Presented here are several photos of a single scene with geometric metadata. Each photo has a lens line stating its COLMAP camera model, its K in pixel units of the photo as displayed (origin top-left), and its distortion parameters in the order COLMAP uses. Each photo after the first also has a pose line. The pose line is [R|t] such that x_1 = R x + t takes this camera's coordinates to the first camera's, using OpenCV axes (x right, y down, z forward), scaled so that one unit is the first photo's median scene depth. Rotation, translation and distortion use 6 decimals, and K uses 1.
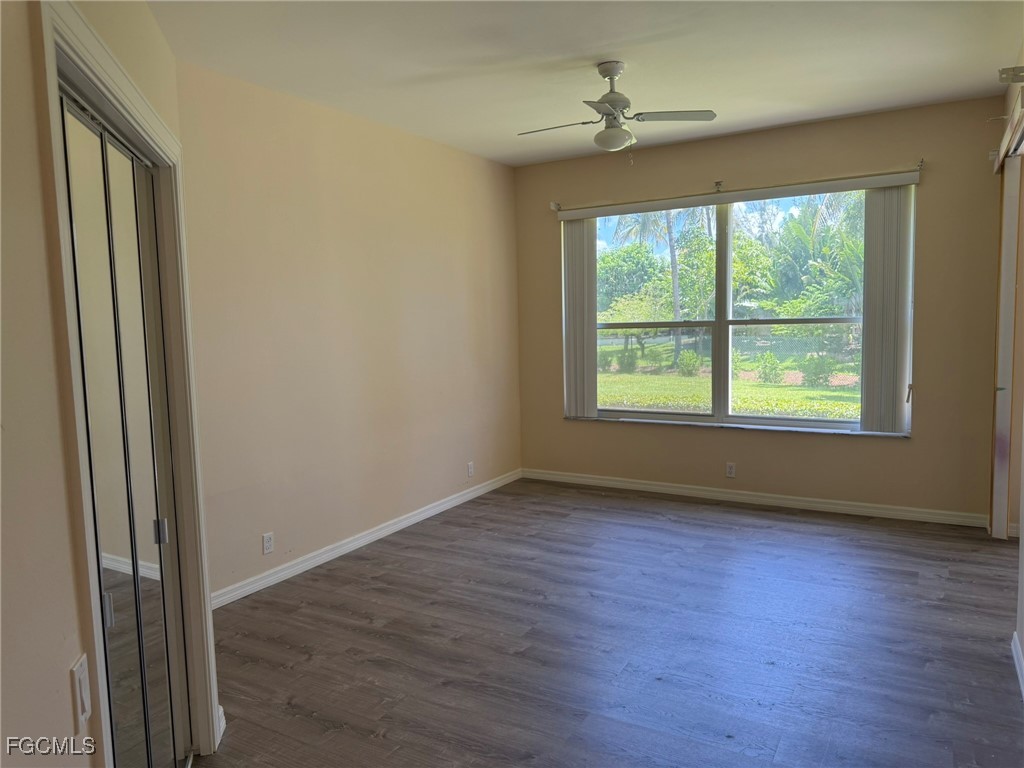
lens RADIAL K [[726.9, 0, 514.4], [0, 726.9, 378.6], [0, 0, 1]] dist [0.057680, -0.070539]
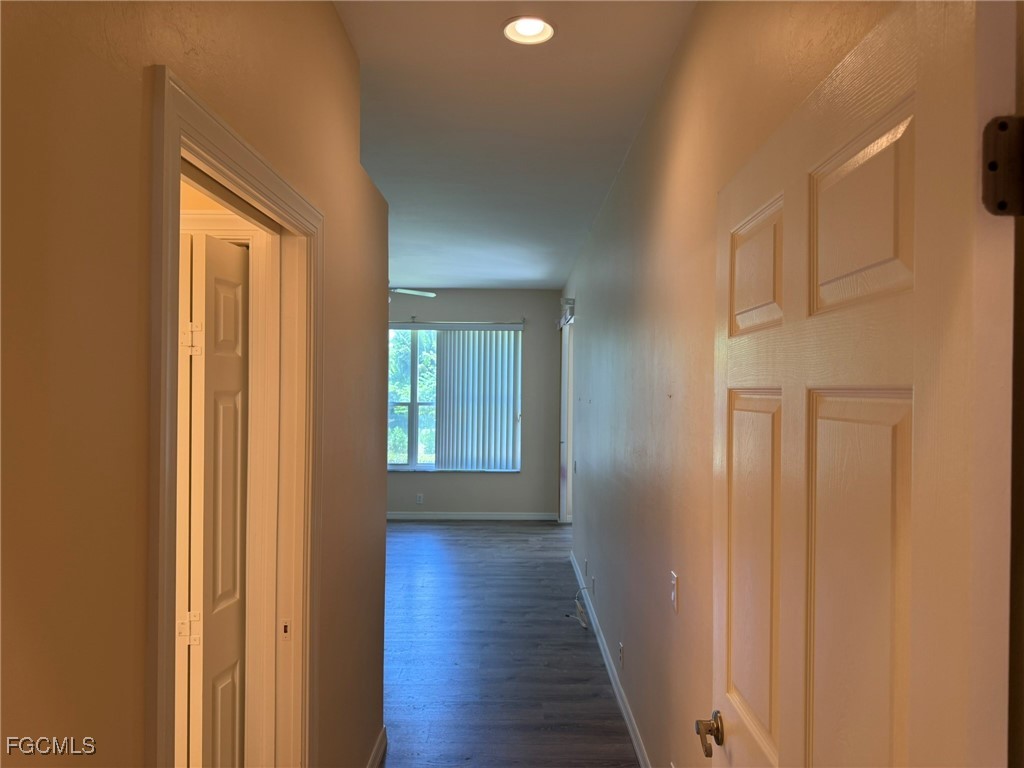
lens RADIAL K [[726.9, 0, 511.8], [0, 726.9, 389.6], [0, 0, 1]] dist [0.057680, -0.070539]
pose [[0.866170, 0.034018, 0.498590, -0.447118], [0.011740, 0.996020, -0.088352, 0.046904], [-0.499611, 0.082381, 0.862323, -0.643426]]
